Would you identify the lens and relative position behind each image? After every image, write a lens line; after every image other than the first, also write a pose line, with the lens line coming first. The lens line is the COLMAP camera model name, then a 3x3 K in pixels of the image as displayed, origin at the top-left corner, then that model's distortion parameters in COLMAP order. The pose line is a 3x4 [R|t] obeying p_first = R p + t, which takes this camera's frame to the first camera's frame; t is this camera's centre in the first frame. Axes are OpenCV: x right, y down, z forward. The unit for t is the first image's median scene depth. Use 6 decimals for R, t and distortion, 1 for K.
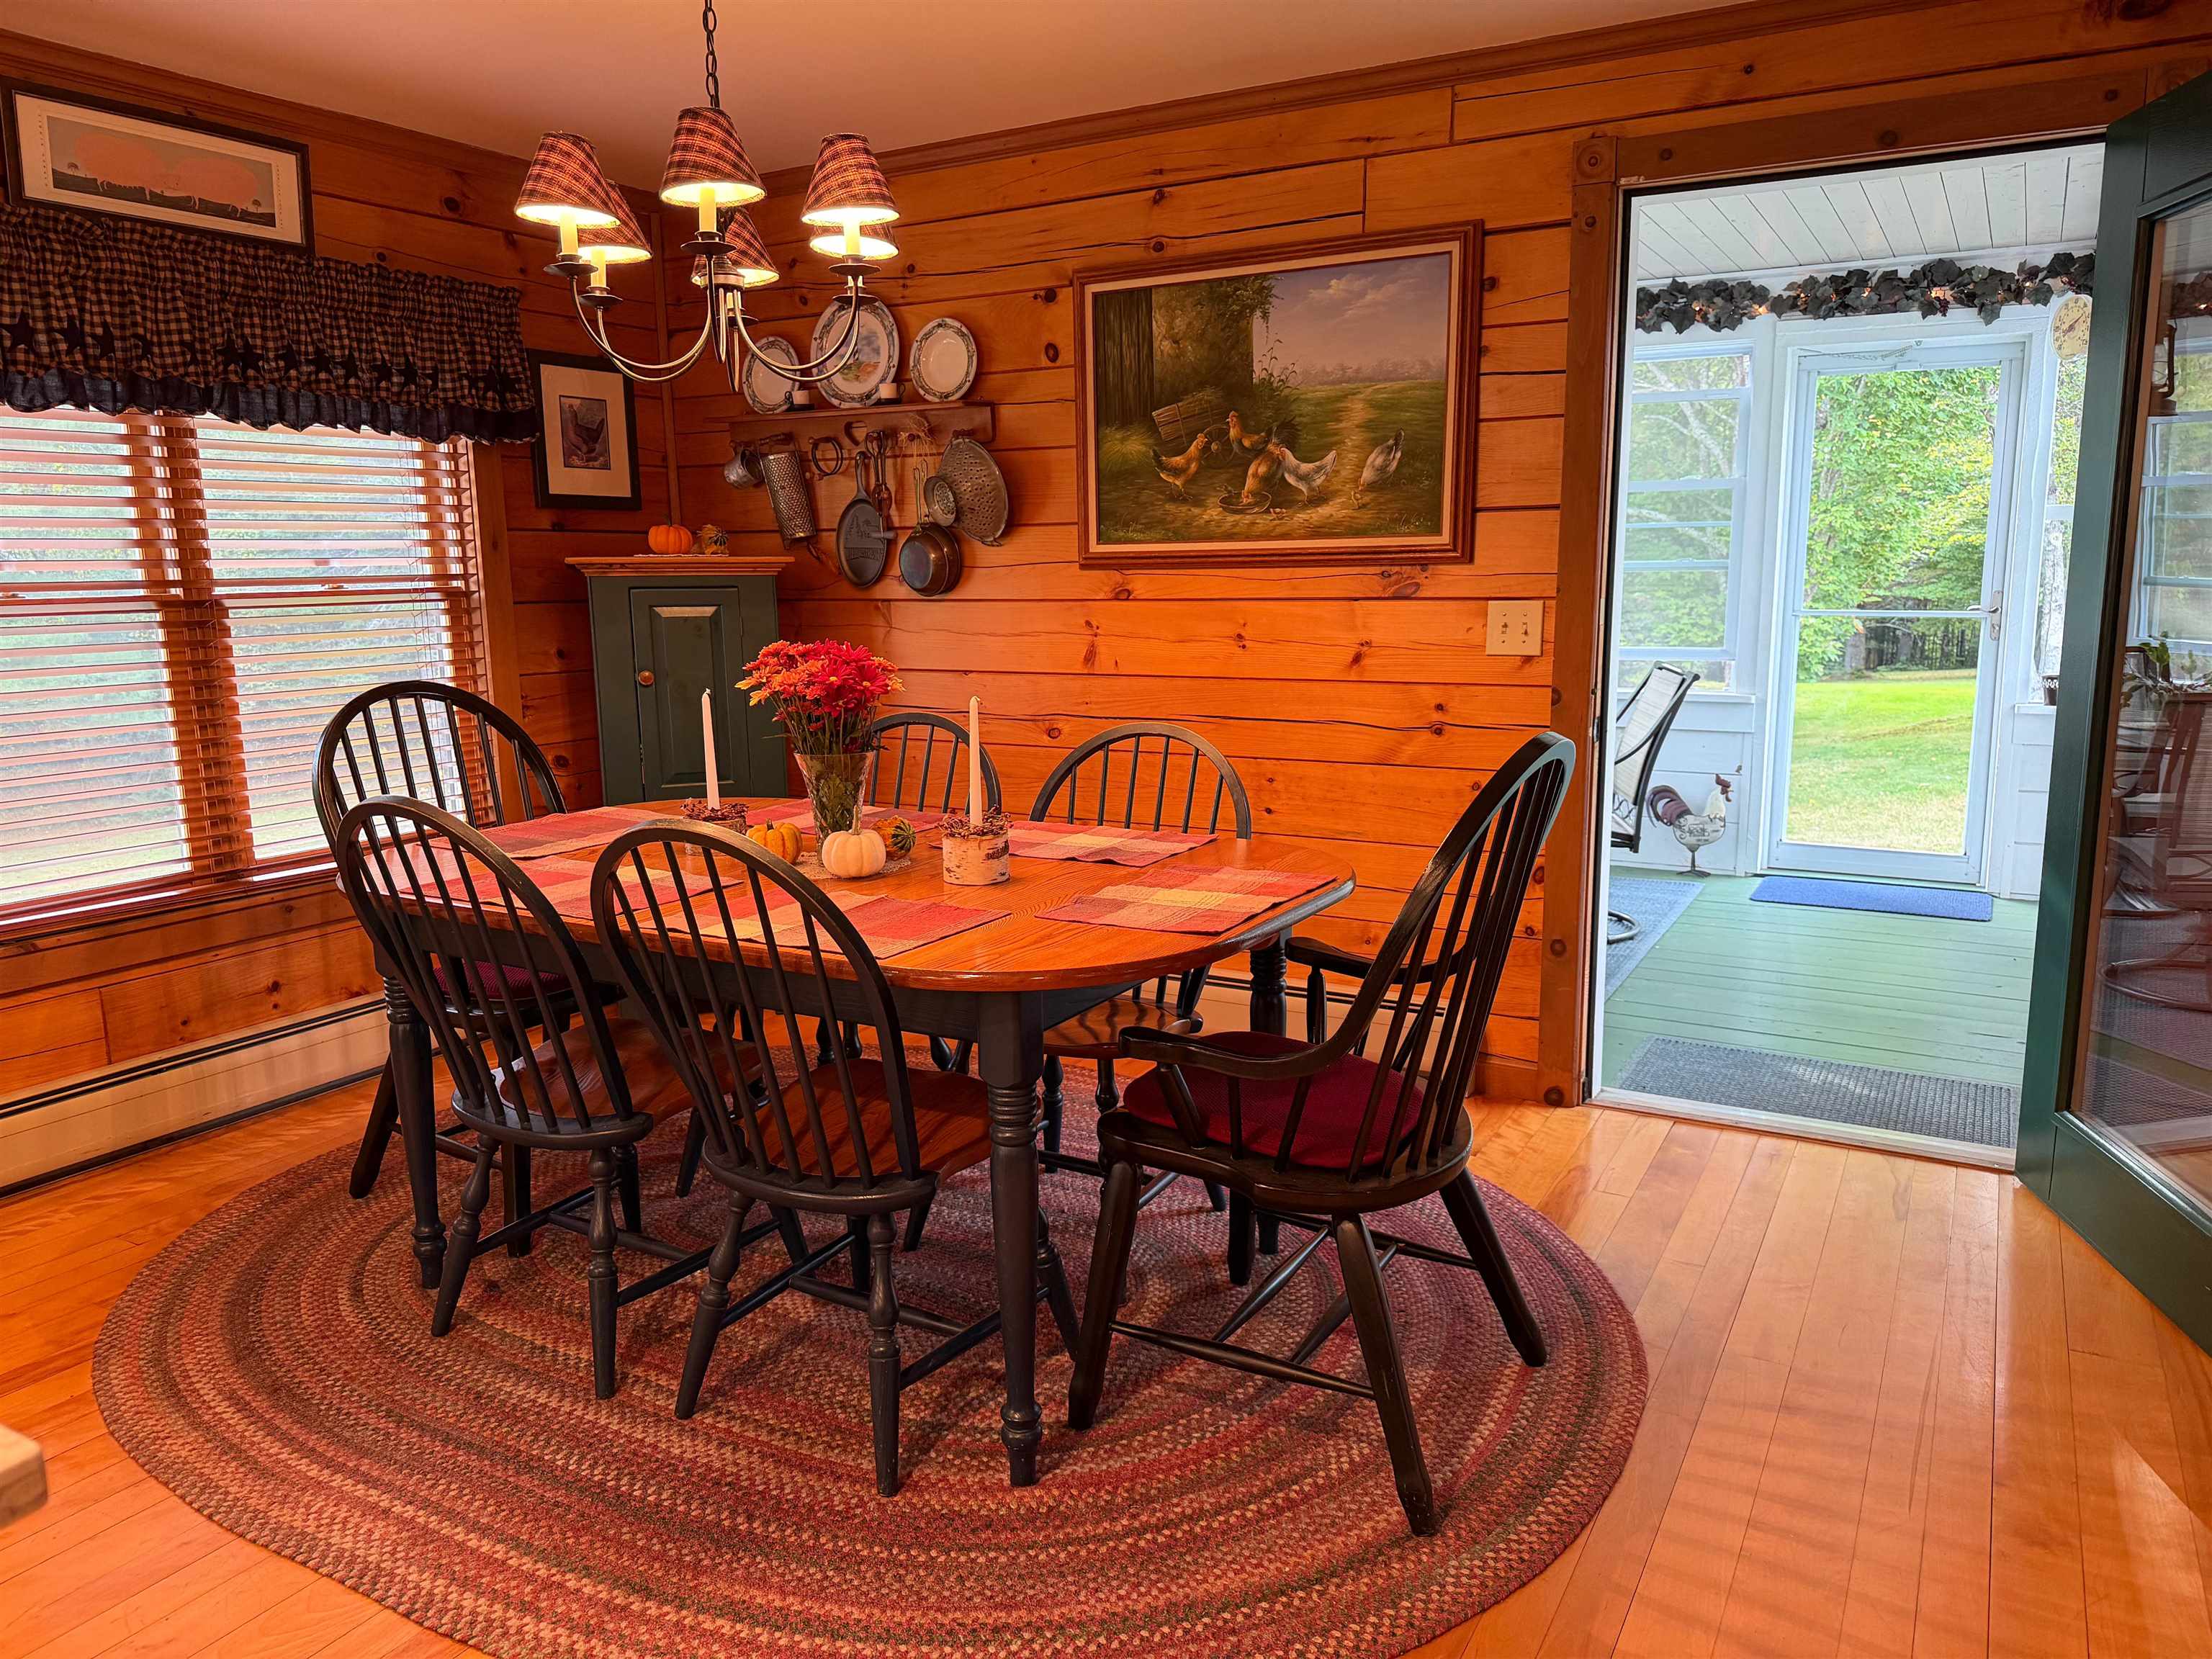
lens RADIAL K [[1574.8, 0, 1117.9], [0, 1574.8, 830.5], [0, 0, 1]] dist [0.054012, -0.074025]
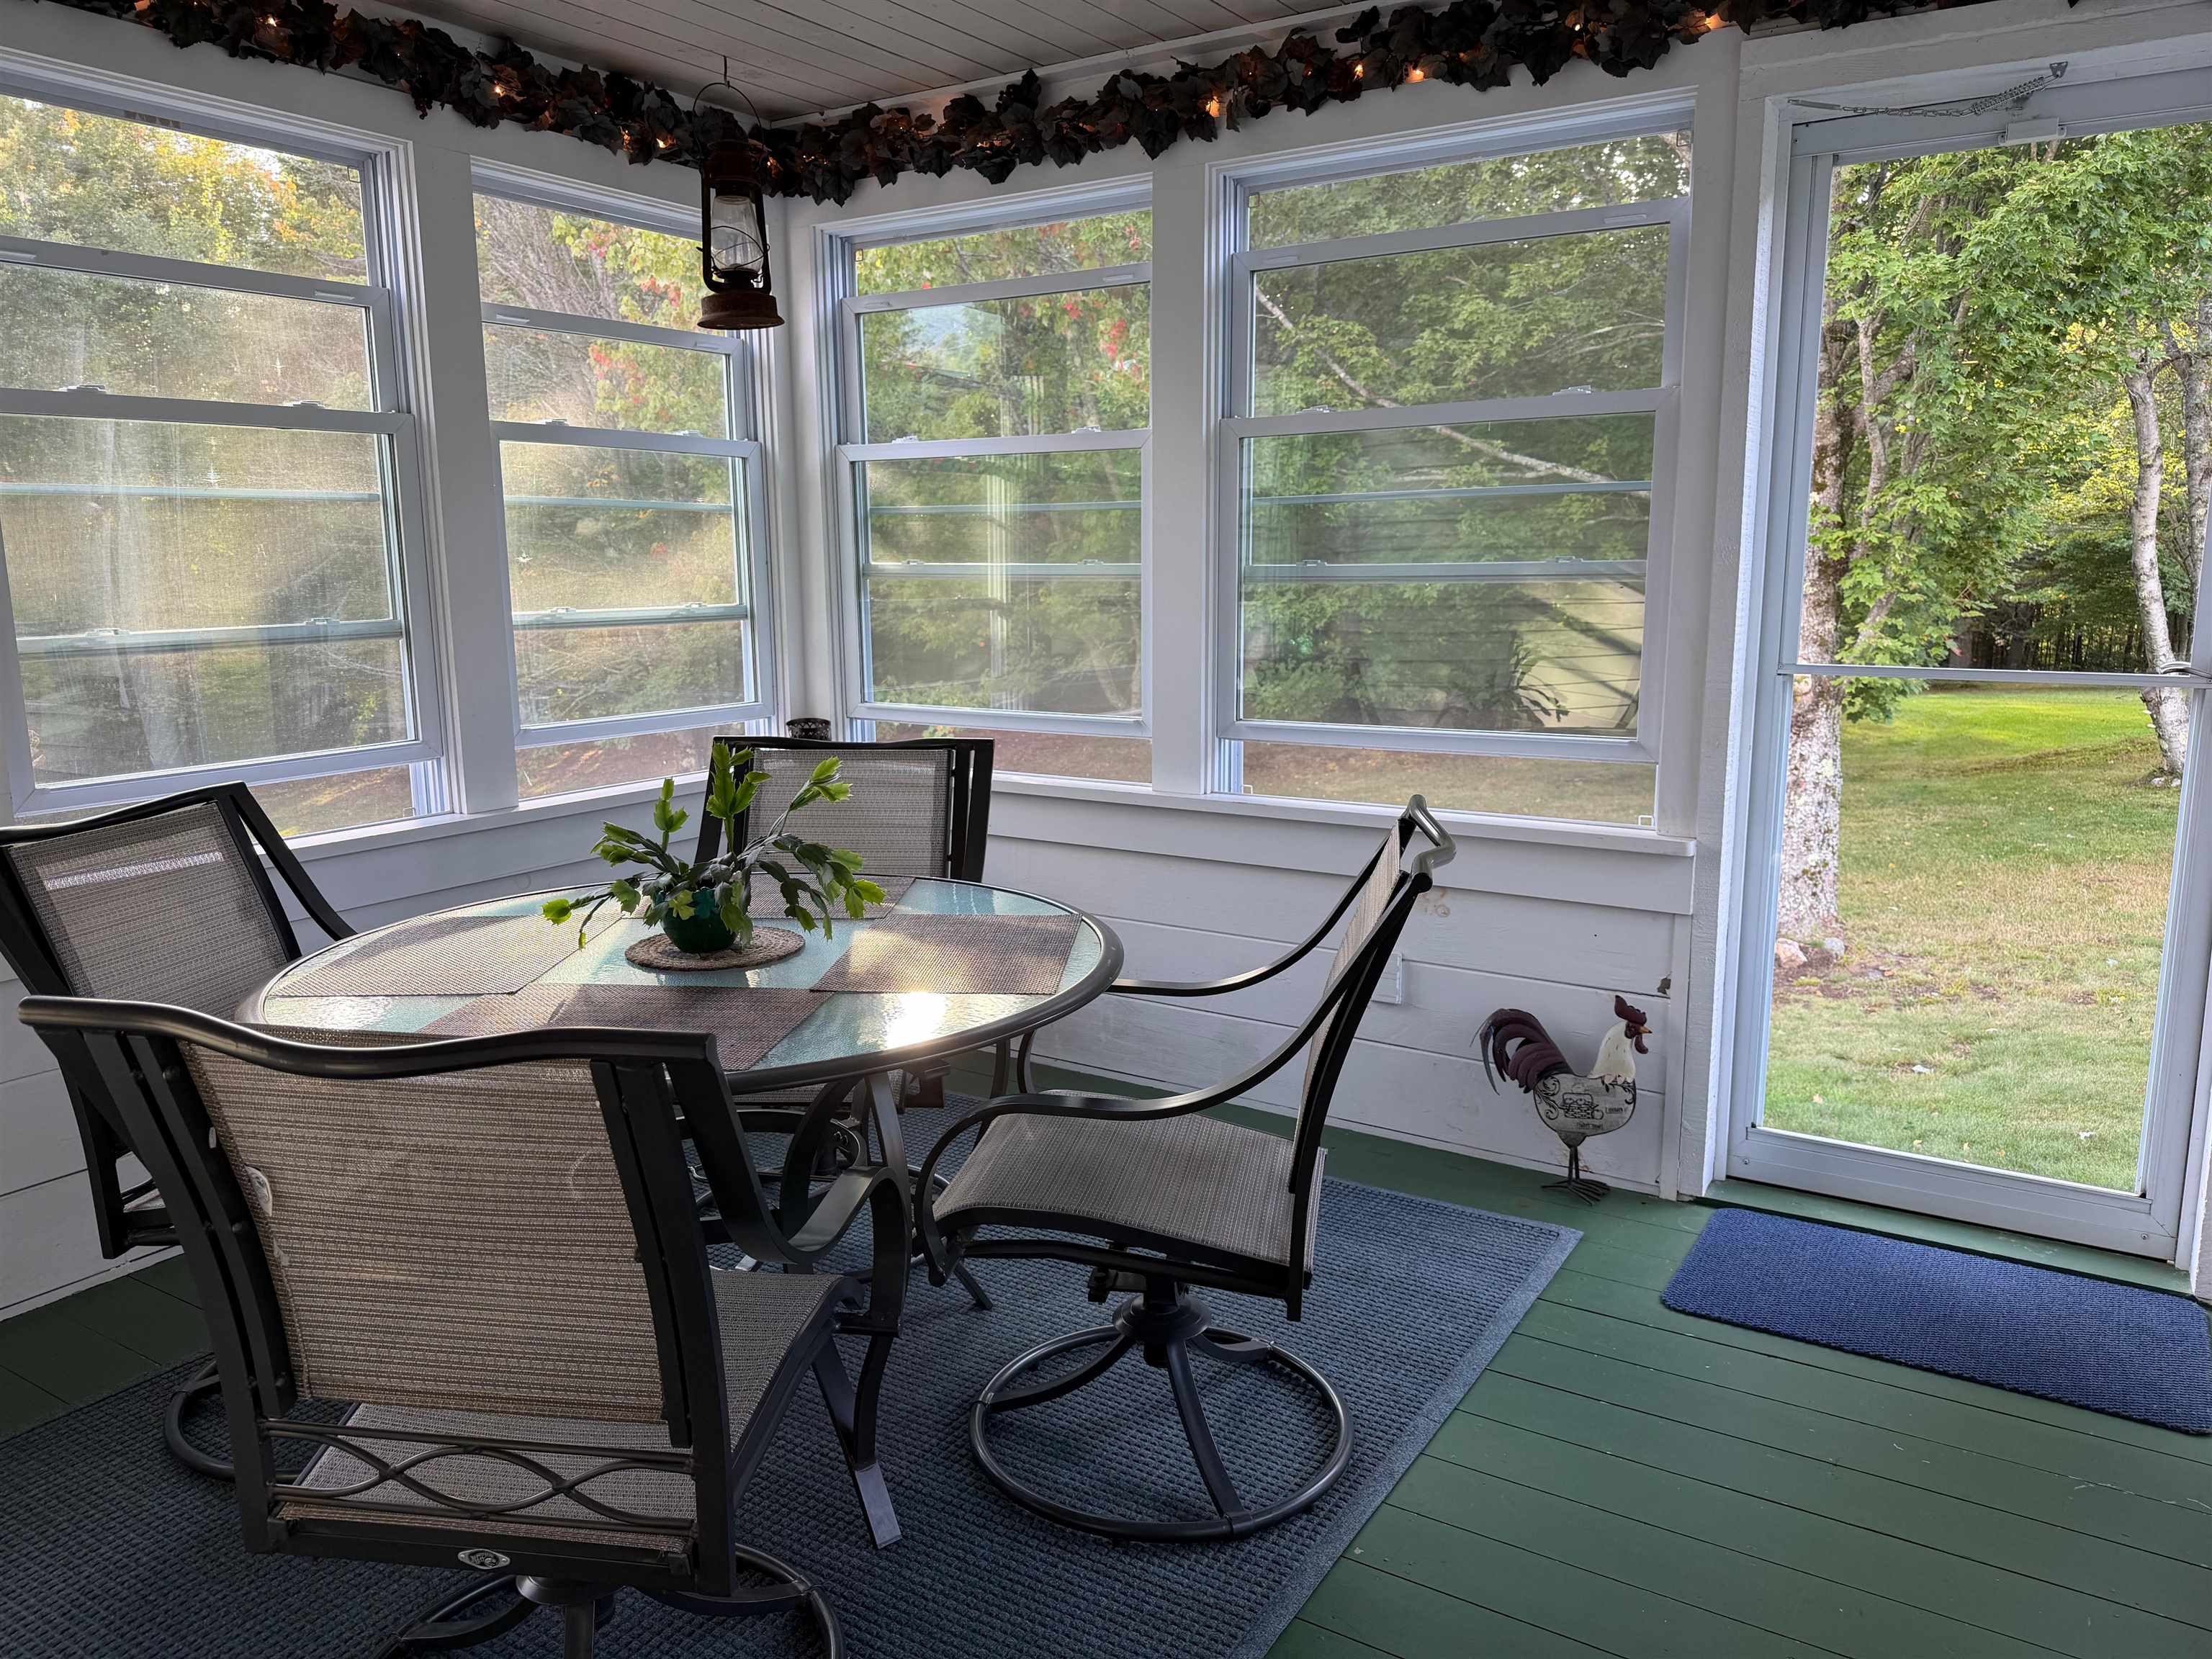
lens RADIAL K [[1574.8, 0, 1095.8], [0, 1574.8, 830.9], [0, 0, 1]] dist [0.054012, -0.074025]
pose [[0.997881, 0.016285, -0.062995, 0.129790], [-0.016059, 0.999863, 0.004090, -0.045510], [0.063053, -0.003070, 0.998005, 0.263162]]
